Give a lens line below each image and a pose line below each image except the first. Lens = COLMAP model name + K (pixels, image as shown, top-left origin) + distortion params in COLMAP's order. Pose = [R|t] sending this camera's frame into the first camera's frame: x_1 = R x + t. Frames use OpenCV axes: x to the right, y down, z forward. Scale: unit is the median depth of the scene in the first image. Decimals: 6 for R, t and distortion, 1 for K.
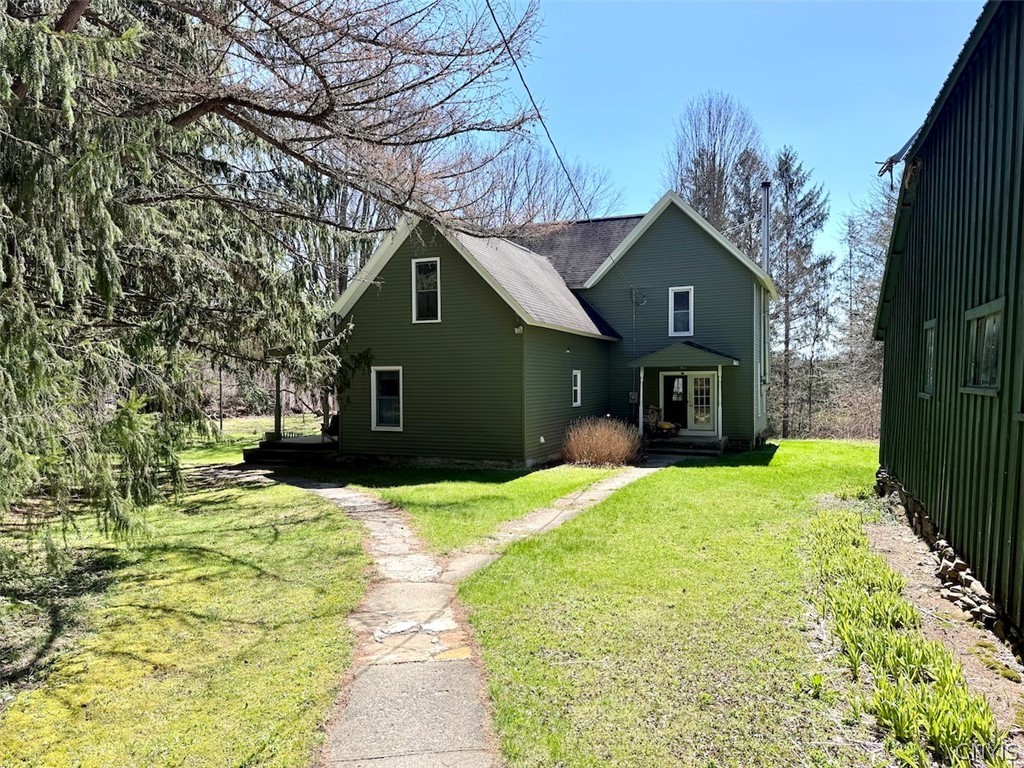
lens RADIAL K [[714.6, 0, 513.1], [0, 714.6, 386.3], [0, 0, 1]] dist [0.070590, -0.088897]
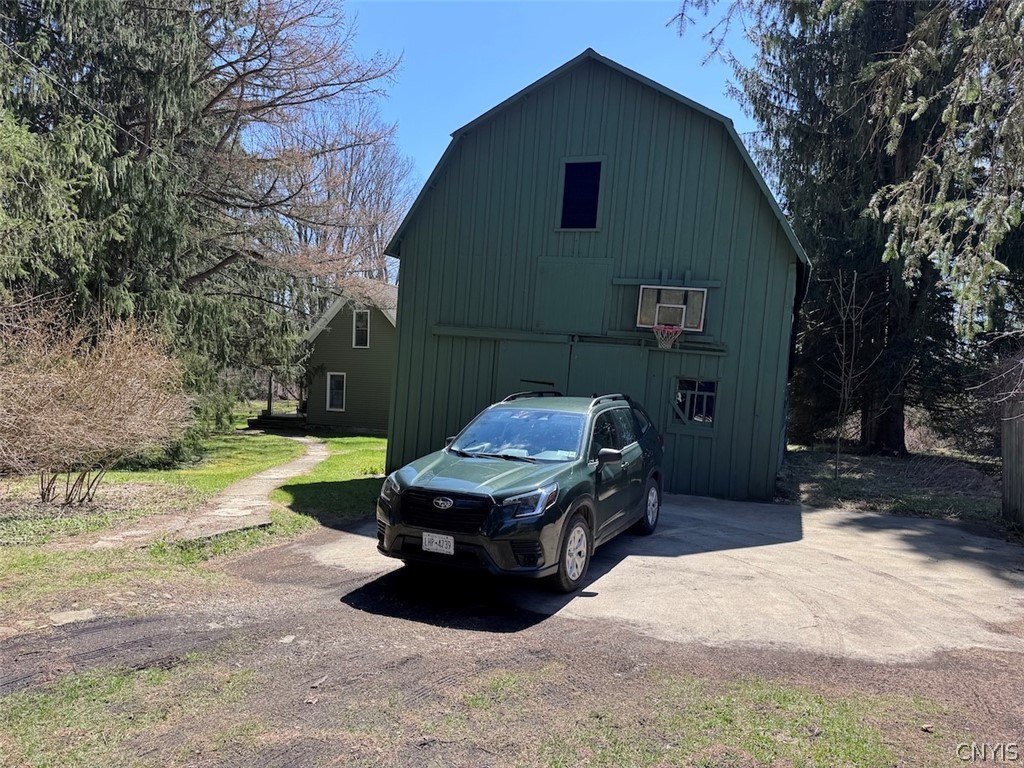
lens RADIAL K [[714.6, 0, 513.1], [0, 714.6, 386.3], [0, 0, 1]] dist [0.070590, -0.088897]
pose [[0.999122, 0.040781, 0.009592, 0.219355], [-0.040786, 0.999168, 0.000352, -0.013169], [-0.009570, -0.000743, 0.999954, -0.674892]]
